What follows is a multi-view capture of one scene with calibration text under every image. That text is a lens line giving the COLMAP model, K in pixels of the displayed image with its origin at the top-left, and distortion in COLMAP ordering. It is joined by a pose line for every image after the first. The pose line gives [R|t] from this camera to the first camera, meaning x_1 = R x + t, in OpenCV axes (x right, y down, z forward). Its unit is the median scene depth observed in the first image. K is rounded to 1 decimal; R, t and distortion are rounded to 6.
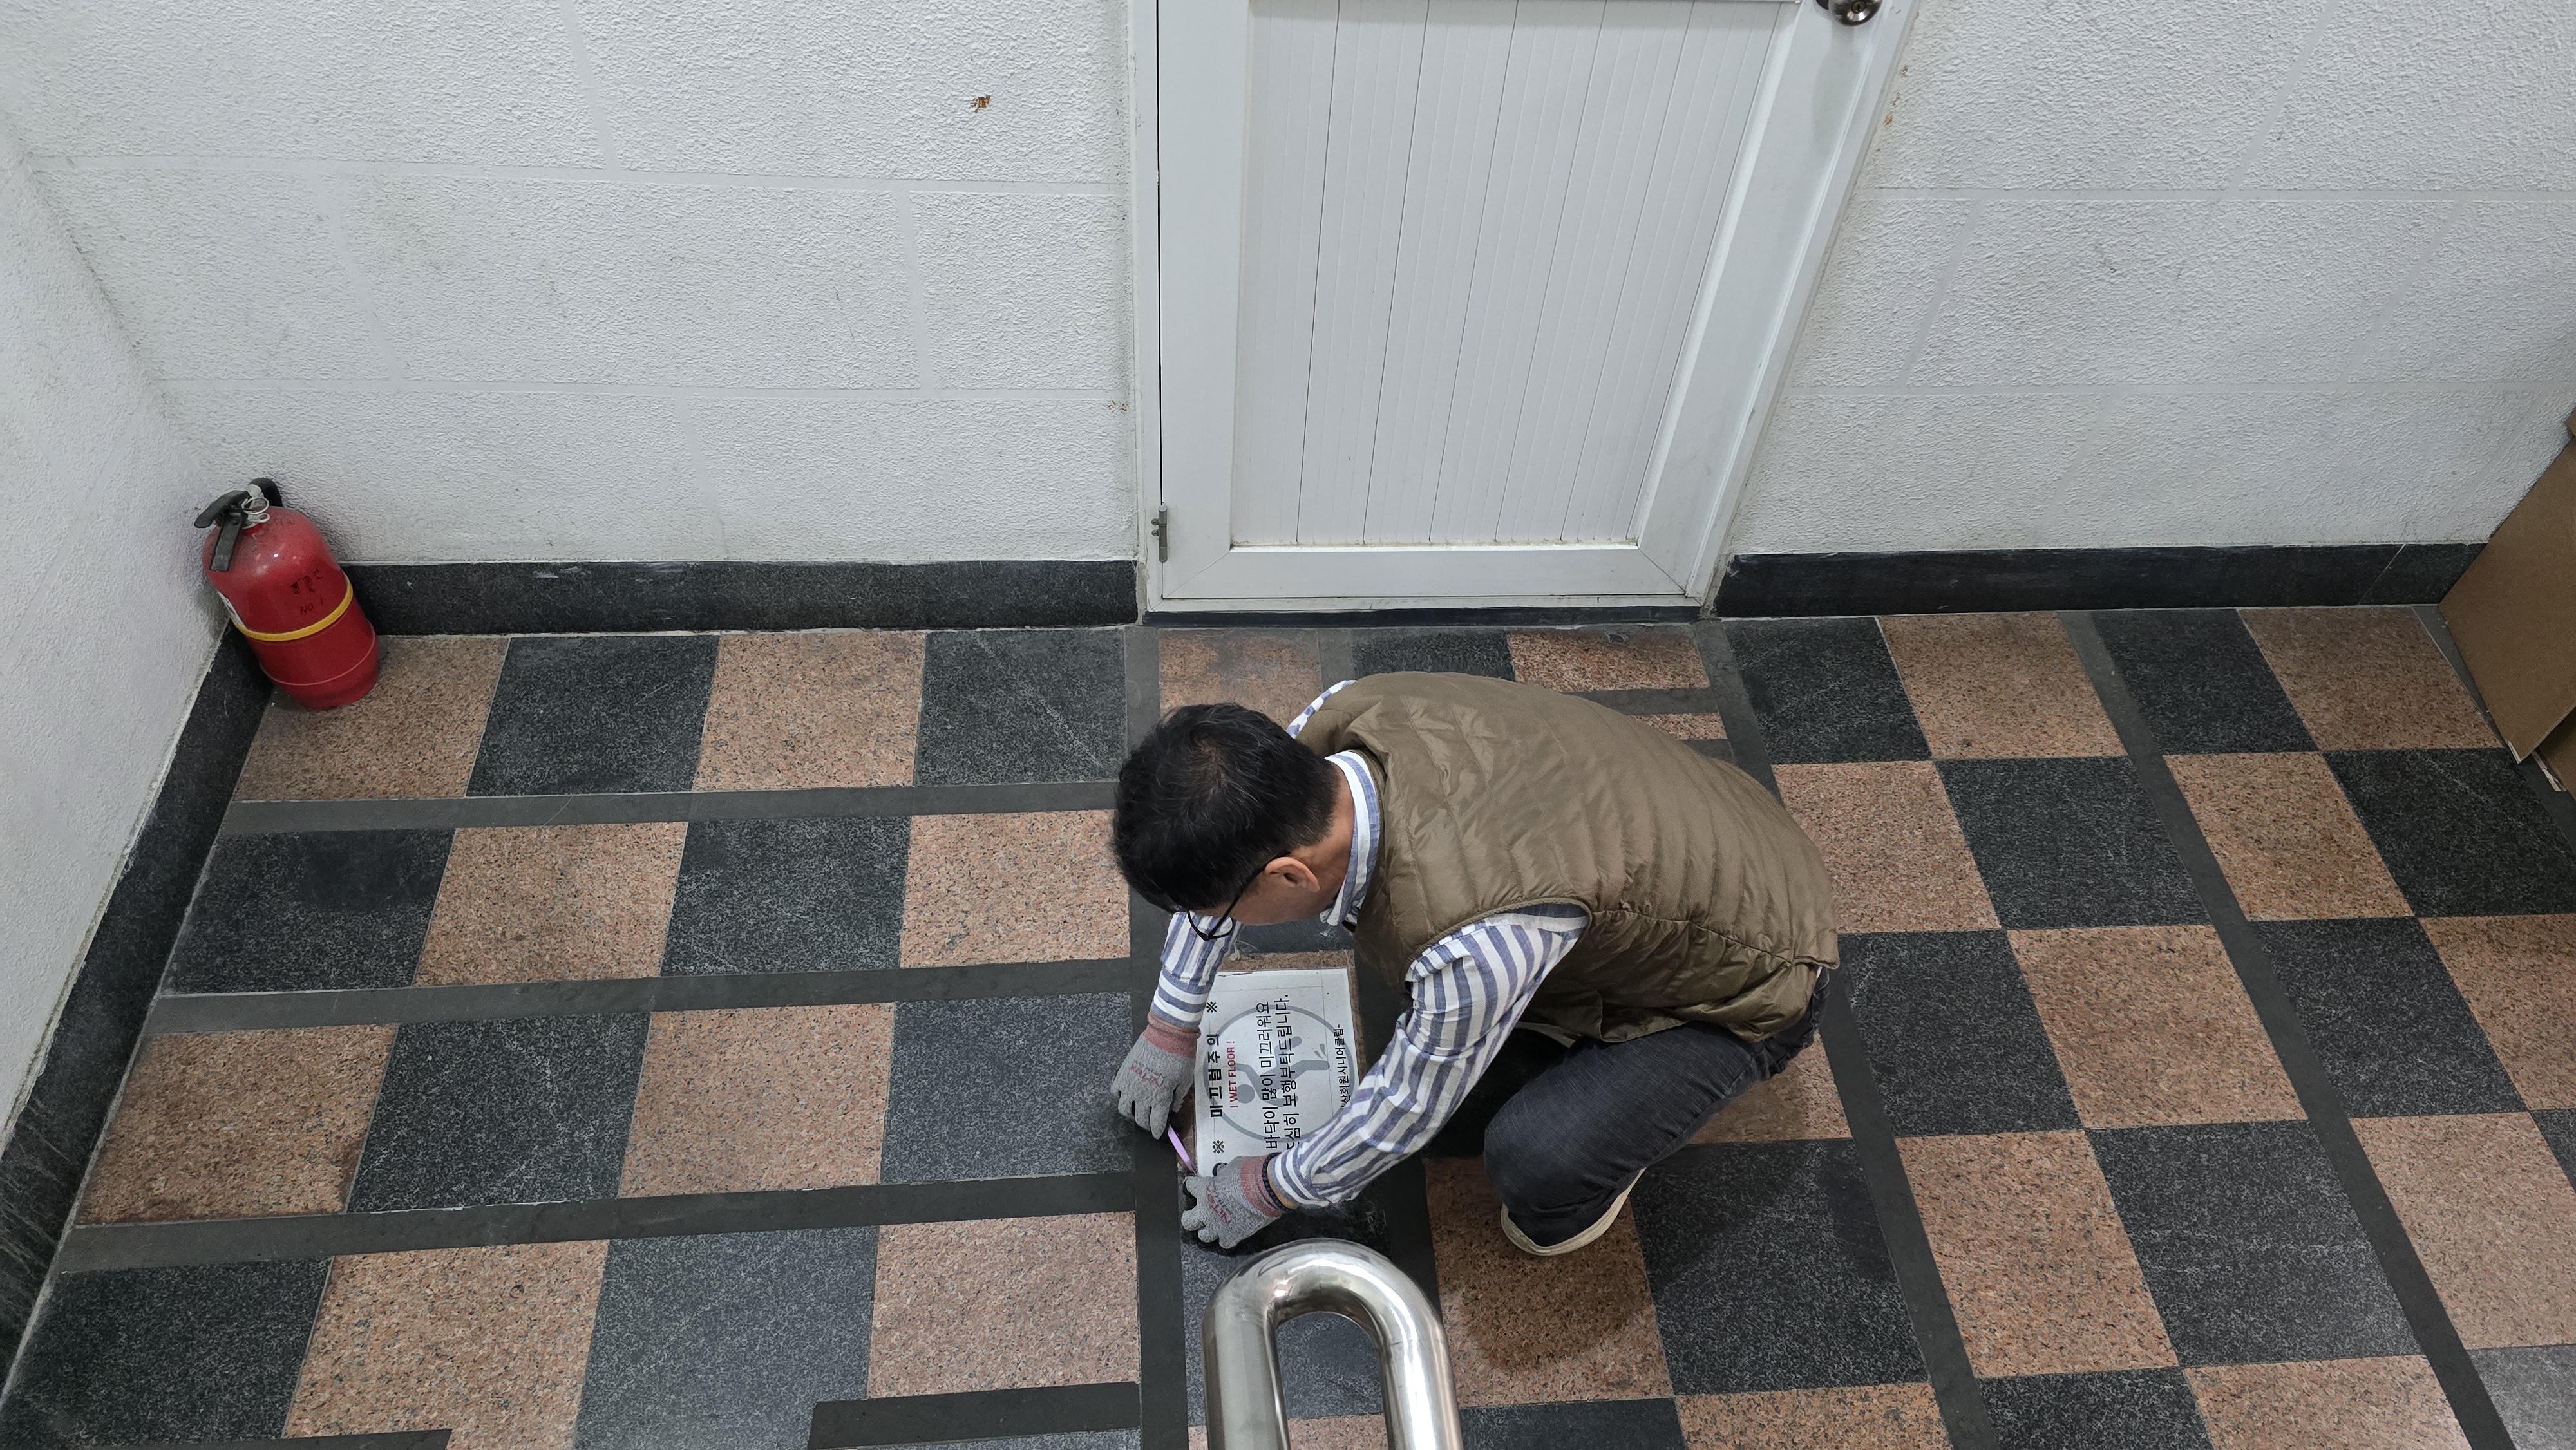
lens RADIAL K [[1743.1, 0, 1288.0], [0, 1743.1, 725.0], [0, 0, 1]] dist [0.081097, -0.071384]
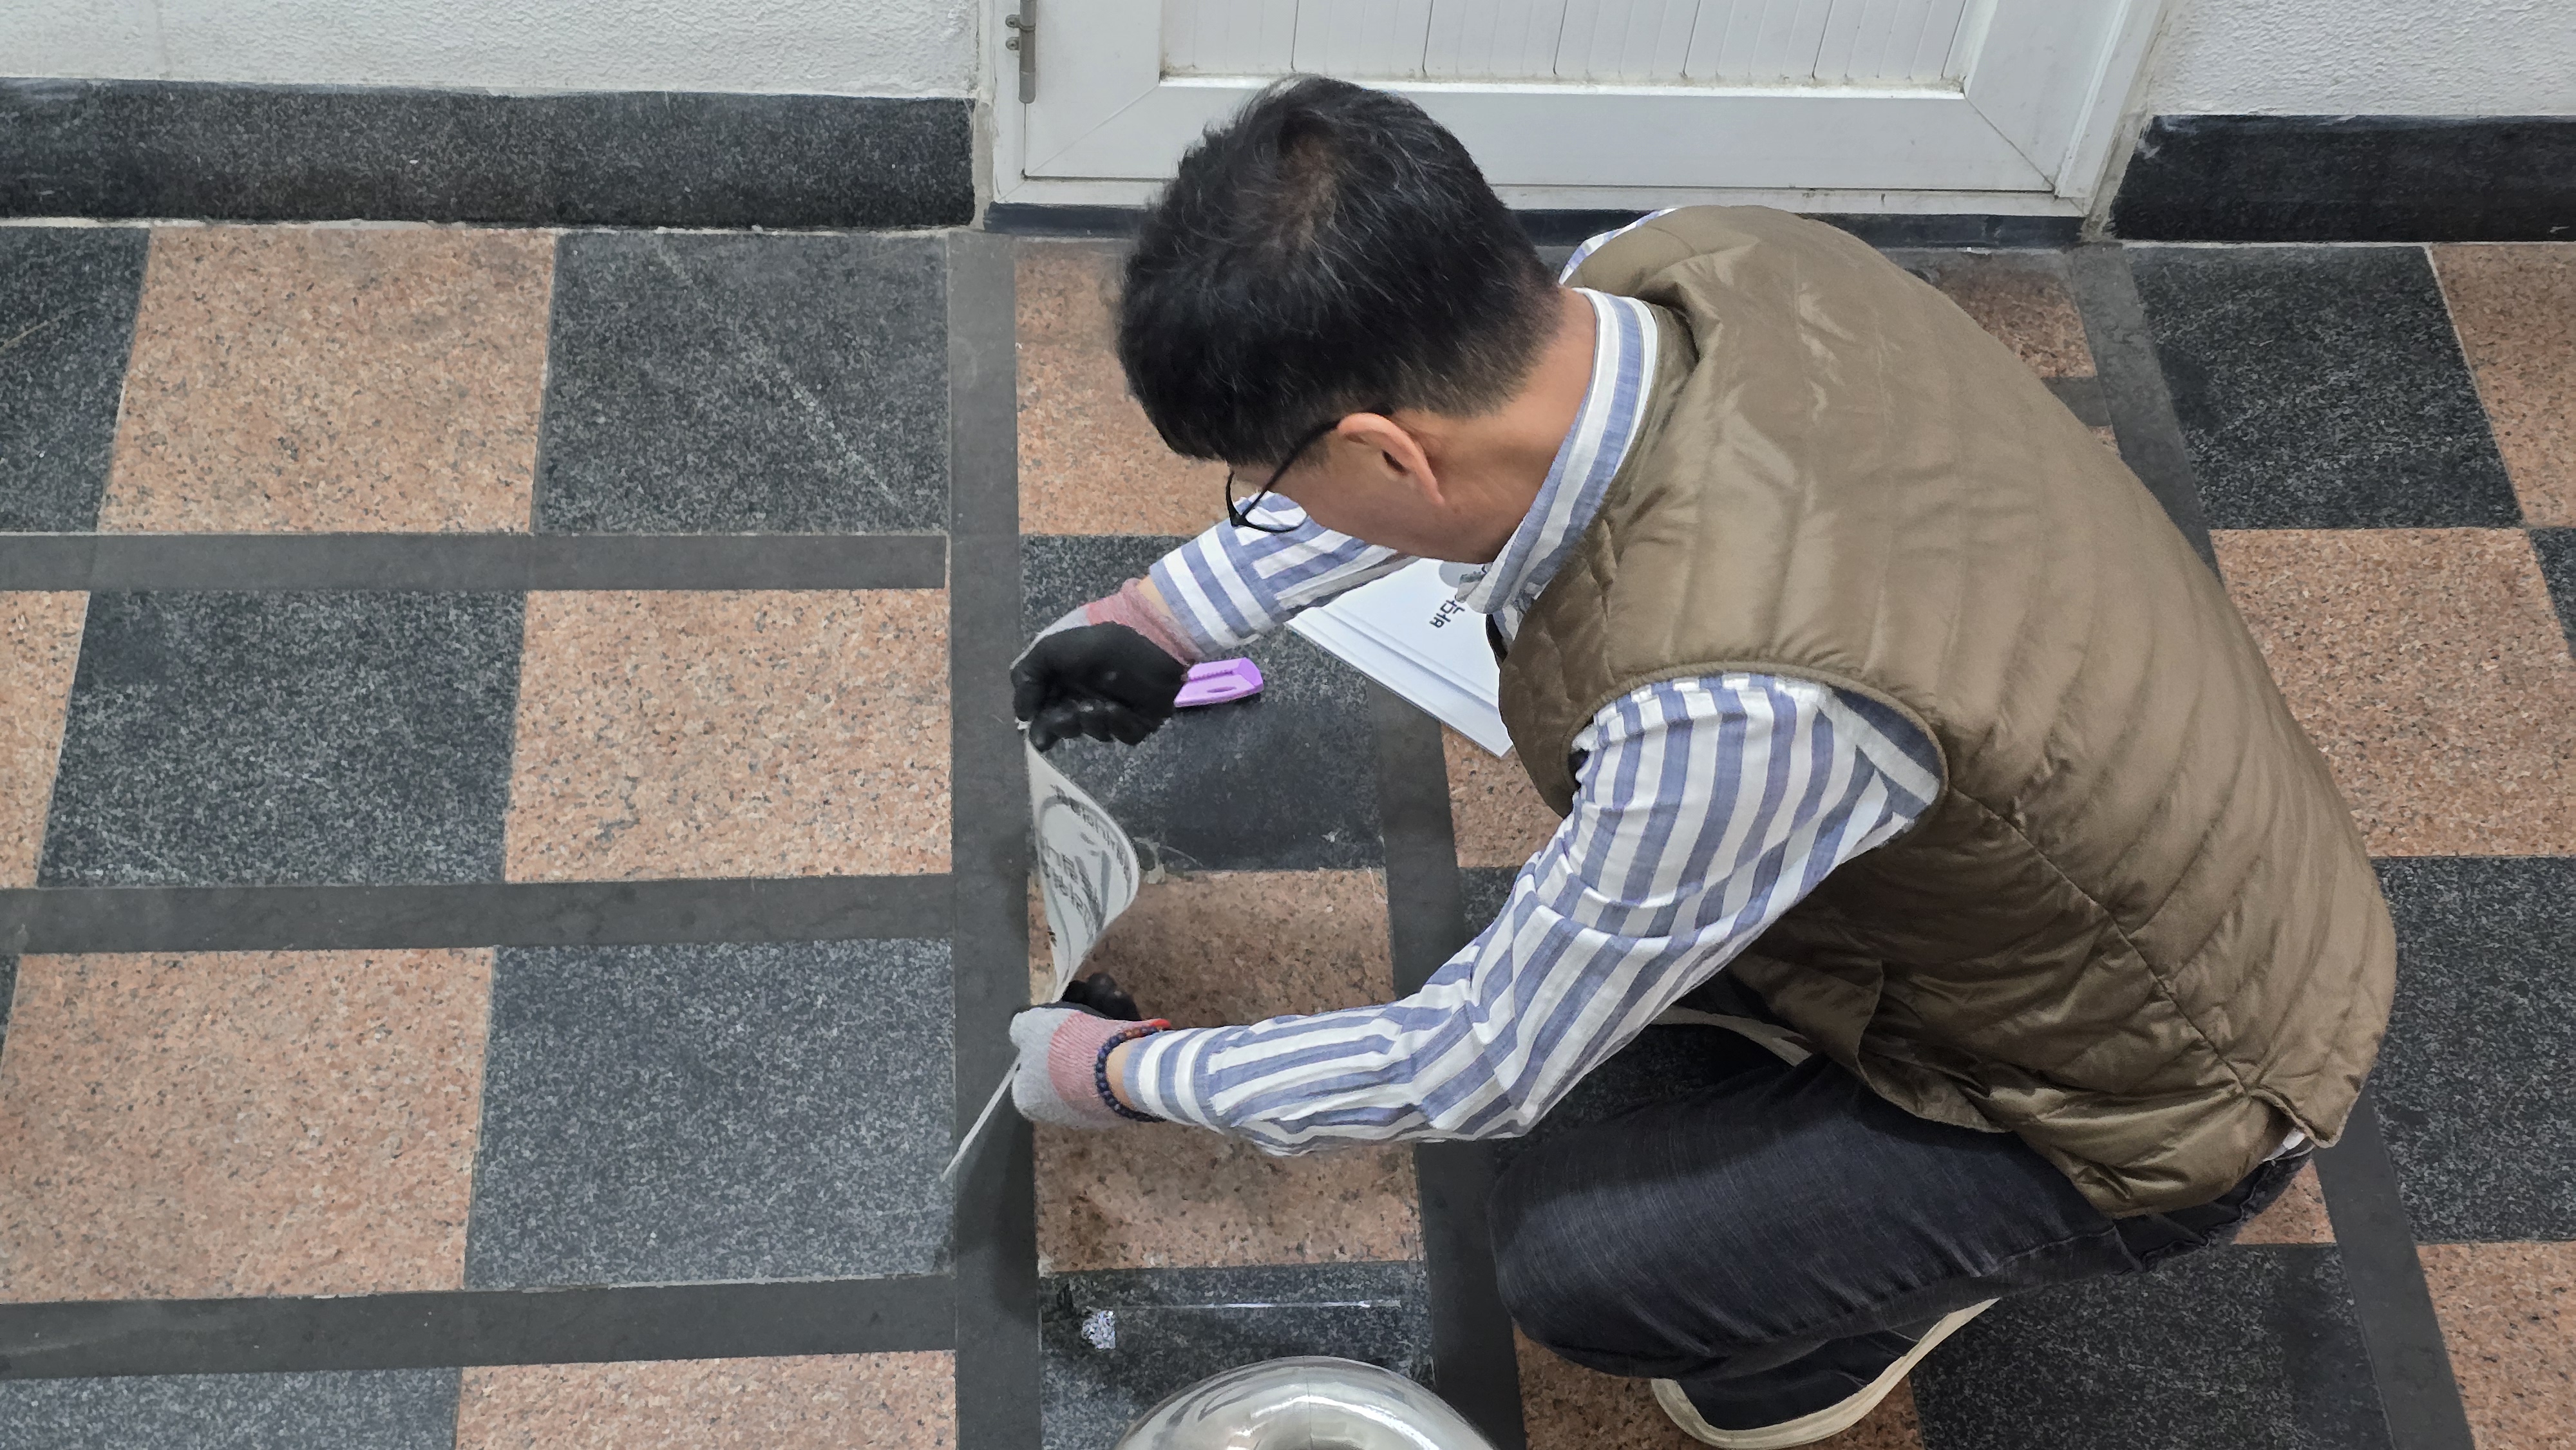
lens RADIAL K [[1743.1, 0, 1288.0], [0, 1743.1, 725.0], [0, 0, 1]] dist [0.081097, -0.071384]
pose [[0.997478, 0.019946, -0.068115, 0.044960], [-0.015239, 0.997505, 0.068935, 0.051974], [0.069320, -0.067724, 0.995293, 0.493453]]
